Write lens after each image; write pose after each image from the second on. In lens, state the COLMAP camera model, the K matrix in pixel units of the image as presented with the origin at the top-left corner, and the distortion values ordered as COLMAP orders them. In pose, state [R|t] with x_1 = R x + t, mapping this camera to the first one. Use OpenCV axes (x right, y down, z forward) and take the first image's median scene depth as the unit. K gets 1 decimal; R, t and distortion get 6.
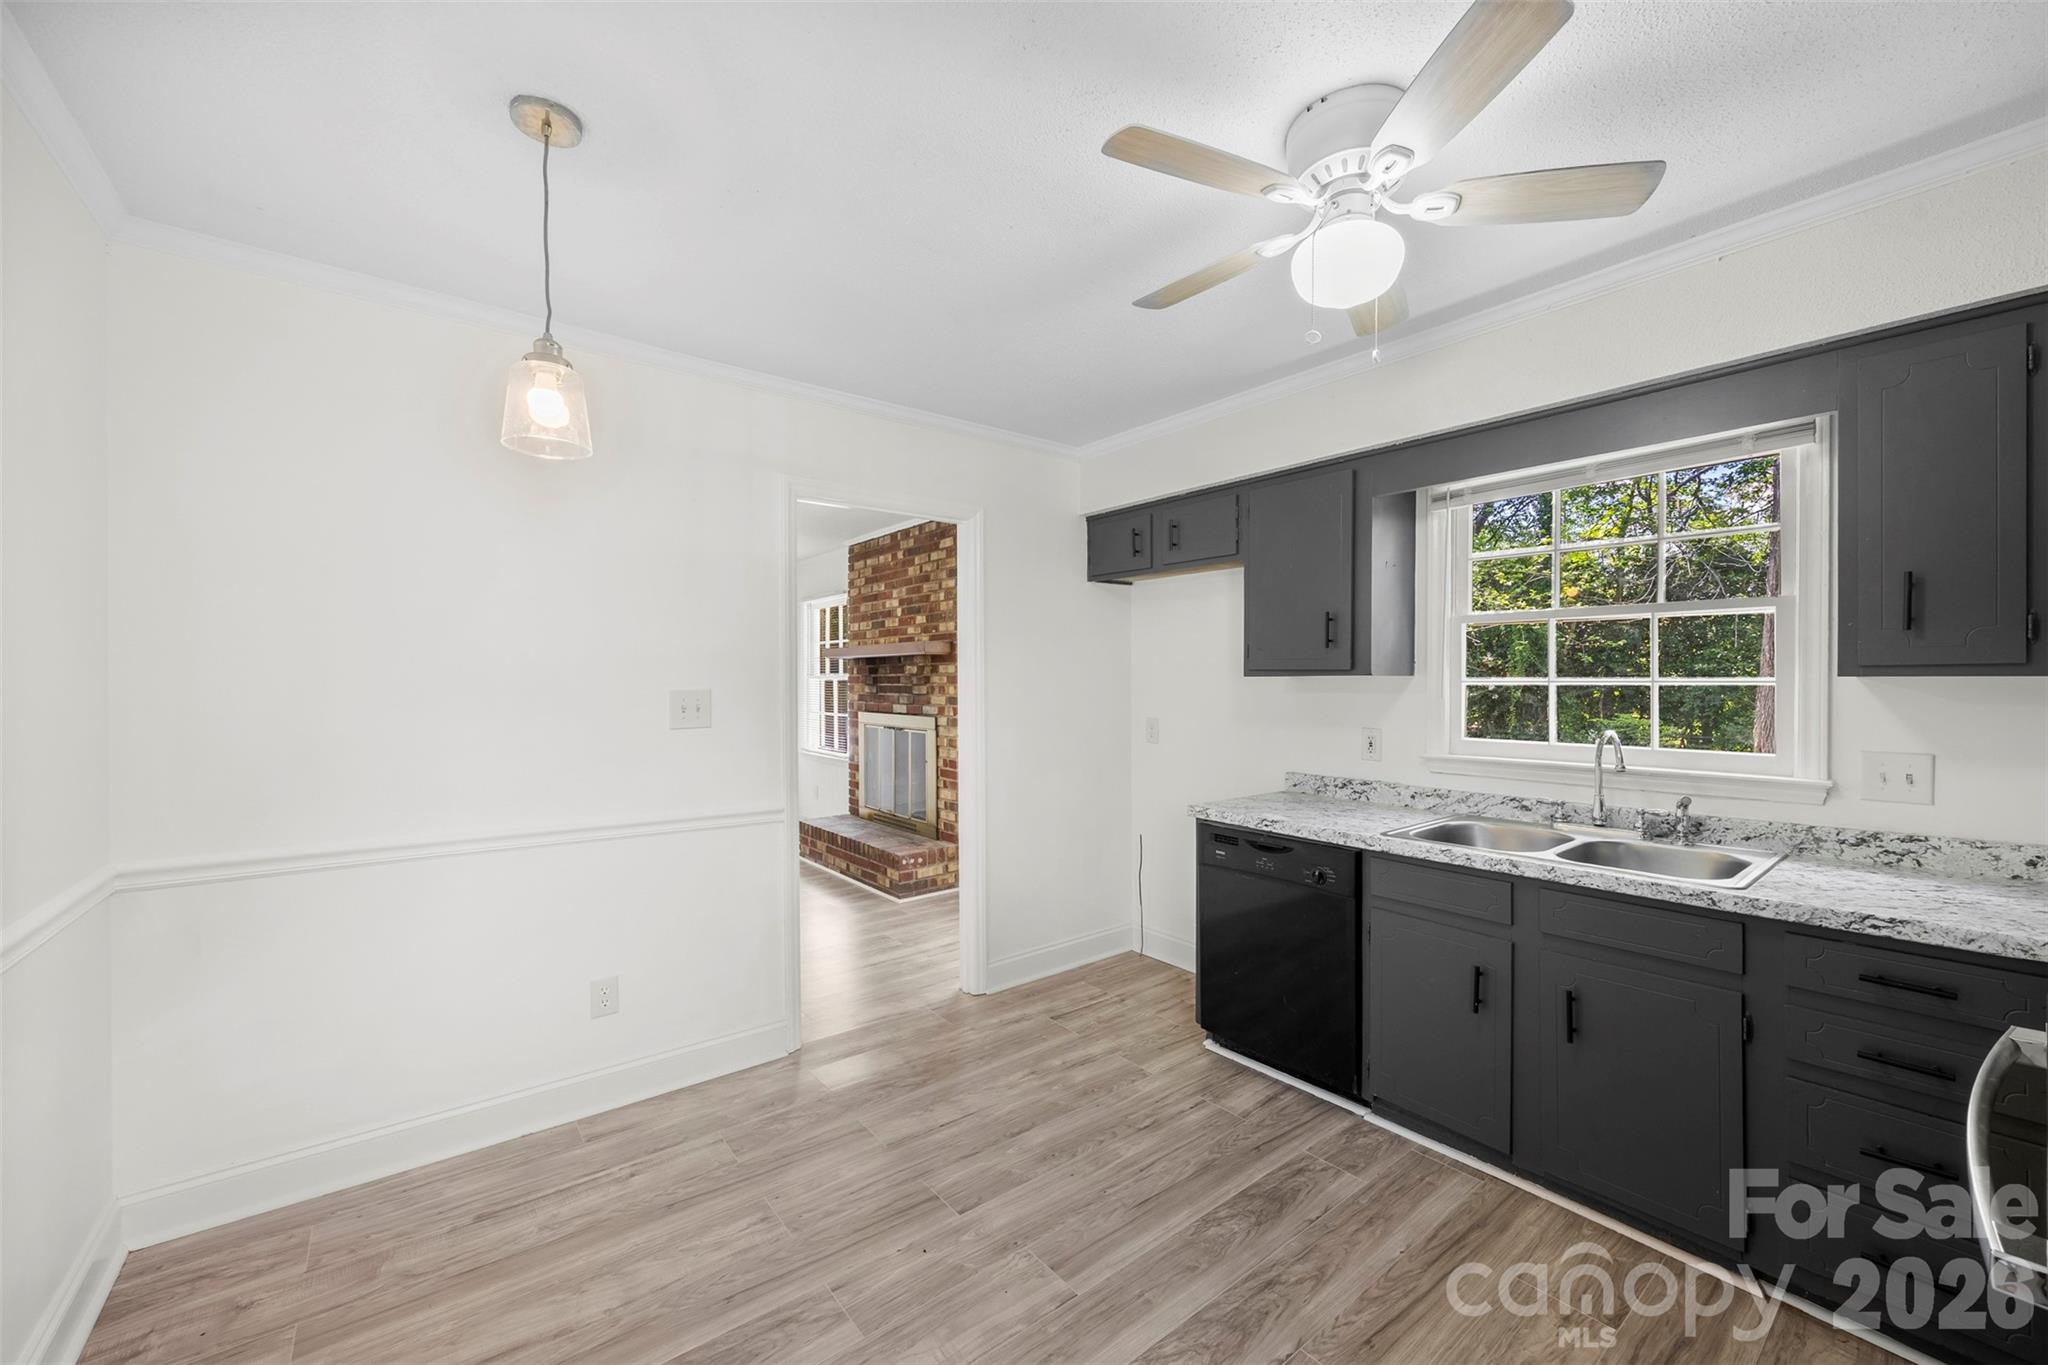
lens RADIAL K [[791.4, 0, 1024.0], [0, 791.4, 682.5], [0, 0, 1]] dist [-0.002623, -0.000162]
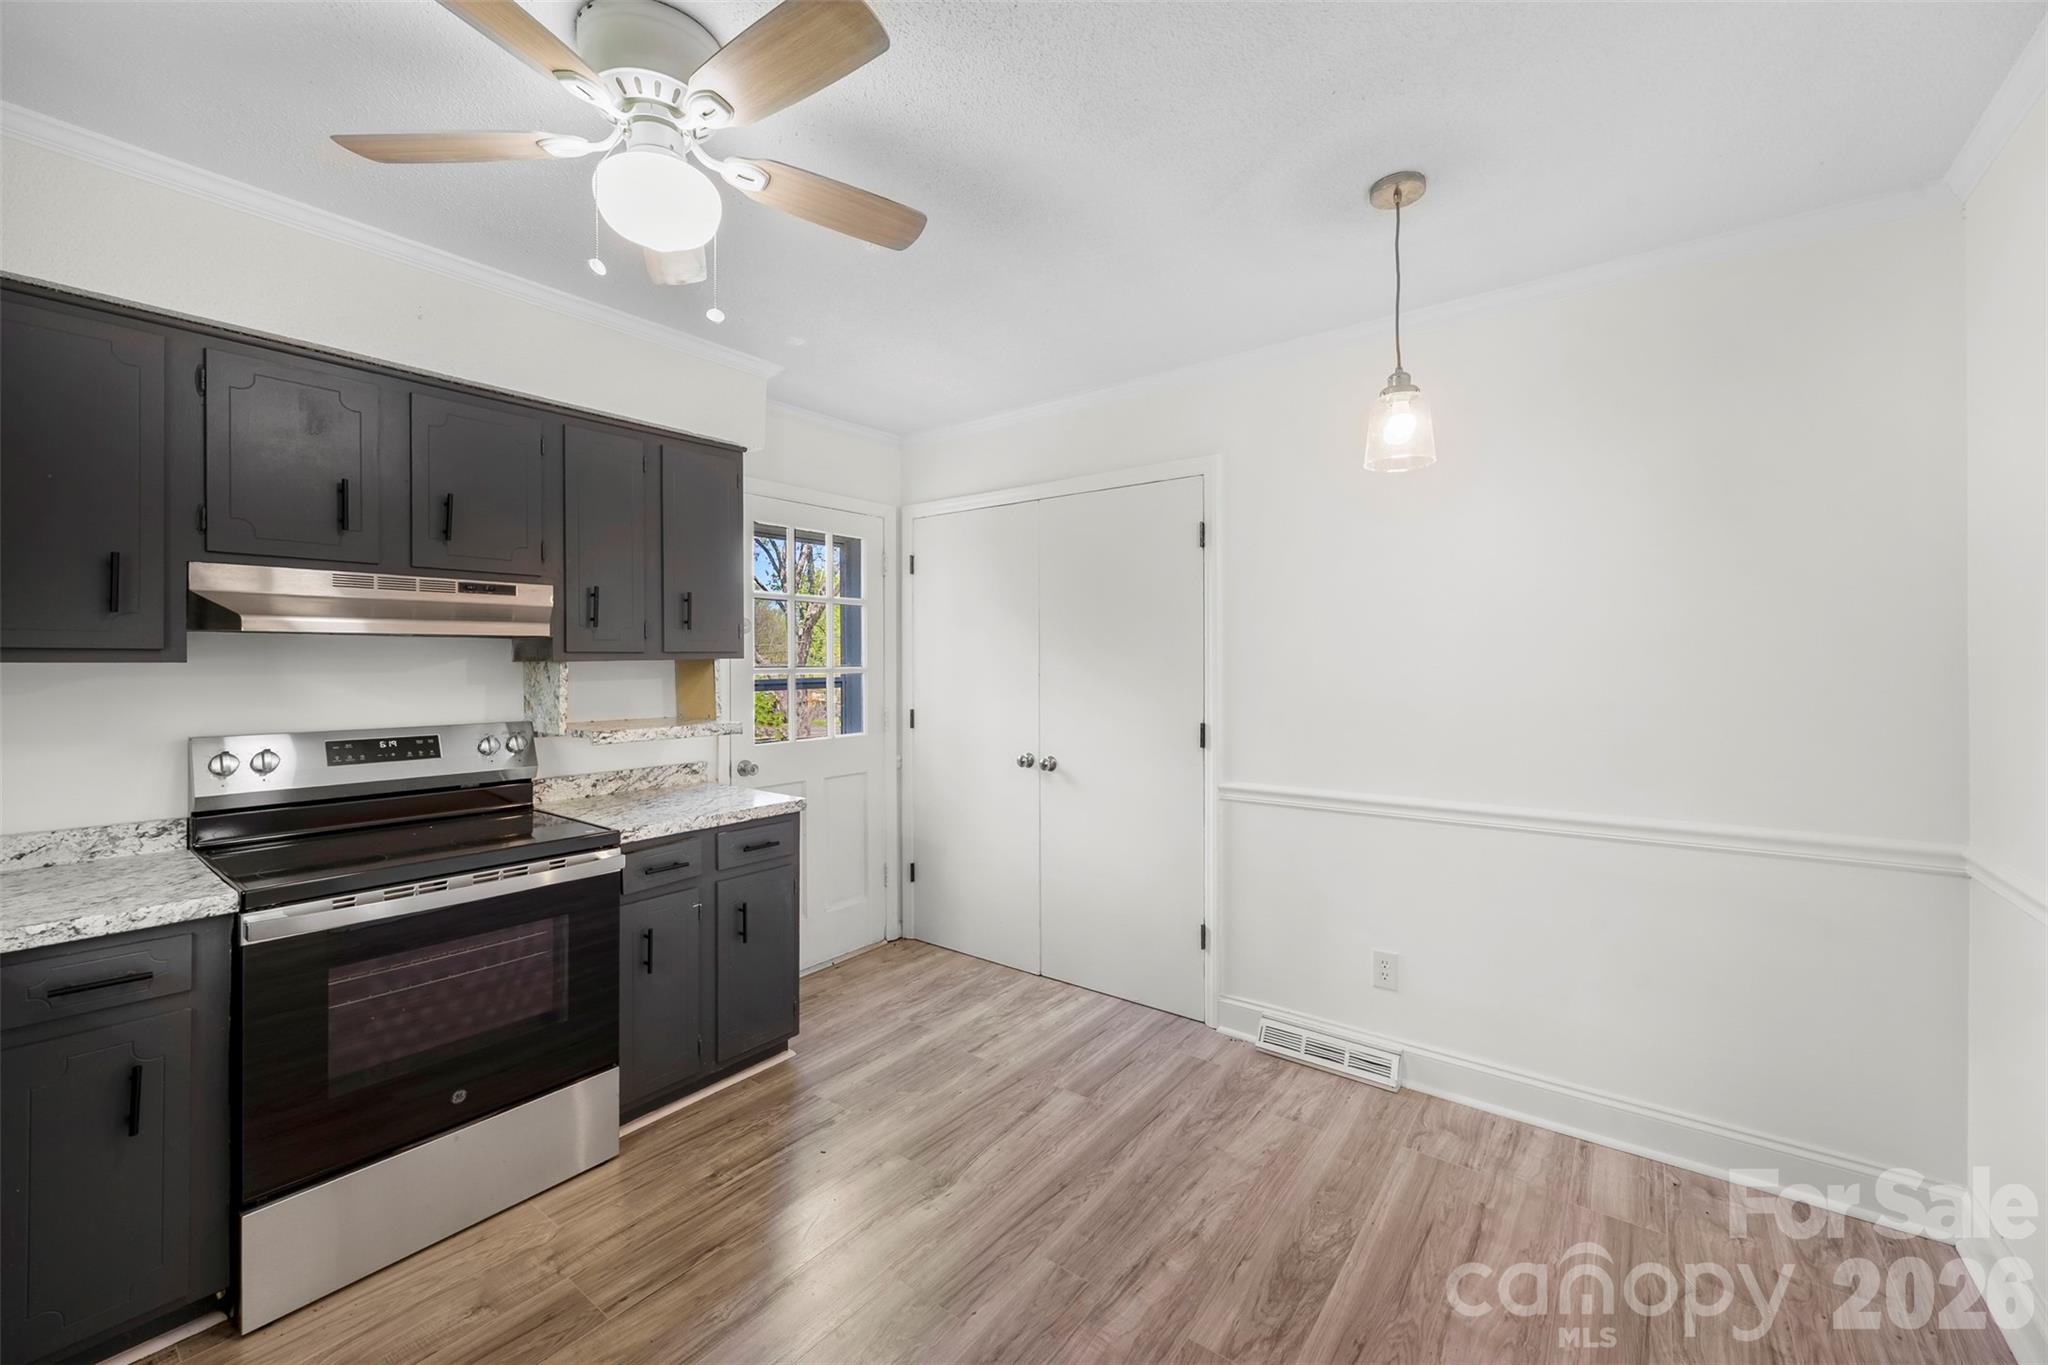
lens RADIAL K [[825.1, 0, 1029.2], [0, 825.1, 670.8], [0, 0, 1]] dist [0.023280, -0.000017]
pose [[-0.968099, 0.008684, -0.250417, 0.079138], [0.006102, 0.999920, 0.011083, -0.000929], [0.250493, 0.009202, -0.968075, 0.619152]]
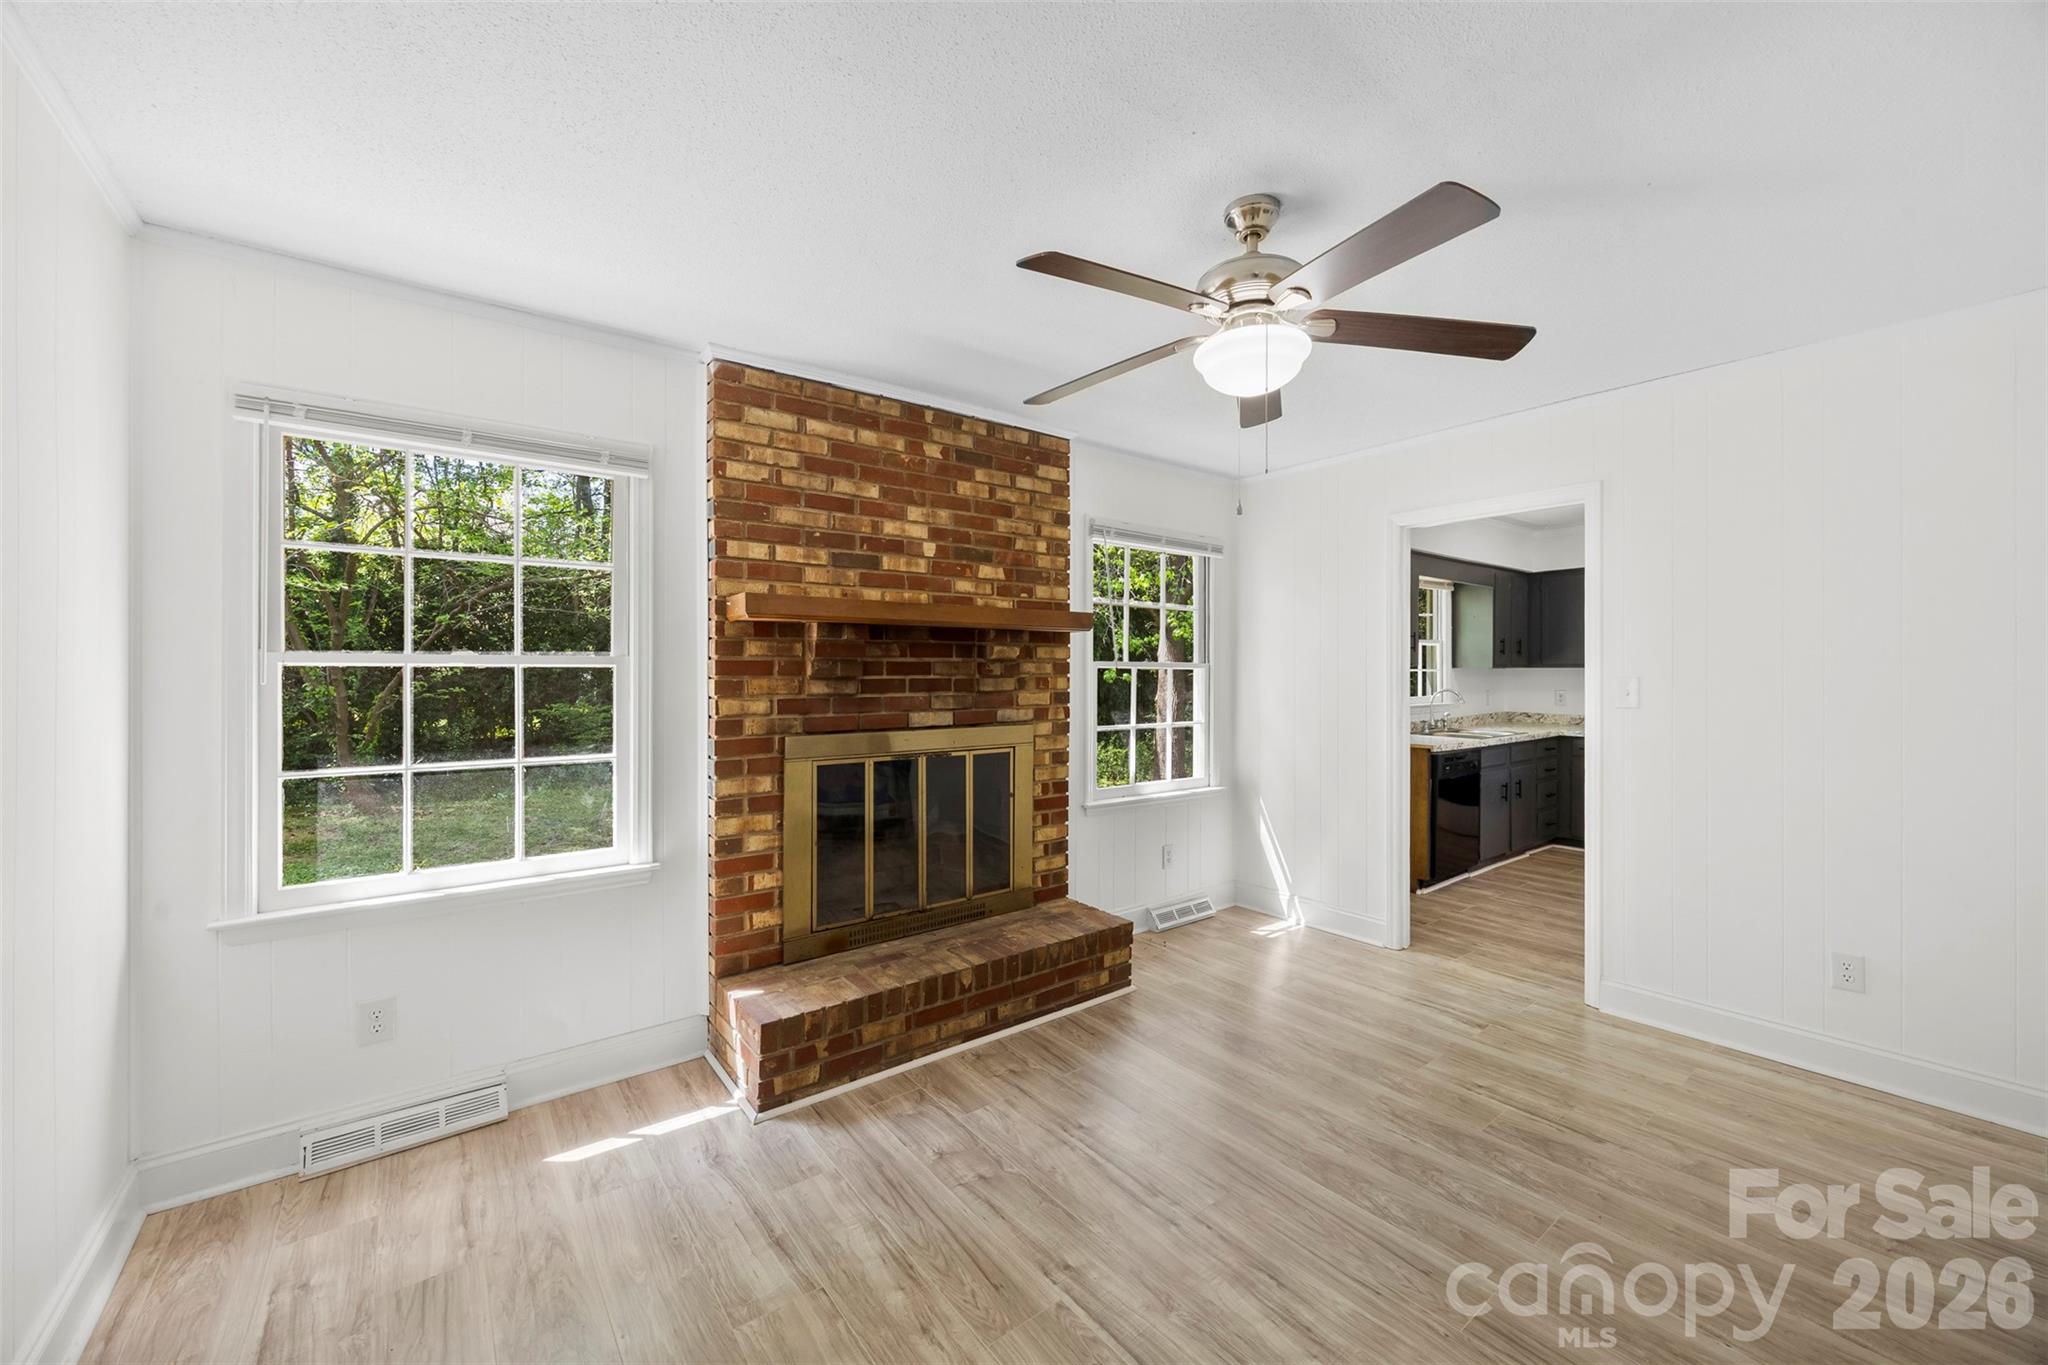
lens RADIAL K [[793.8, 0, 1035.8], [0, 793.8, 670.5], [0, 0, 1]] dist [-0.001816, -0.000147]
pose [[0.007030, 0.004852, 0.999964, -0.806395], [0.007910, 0.999957, -0.004907, 0.001772], [-0.999944, 0.007944, 0.006992, 1.018216]]
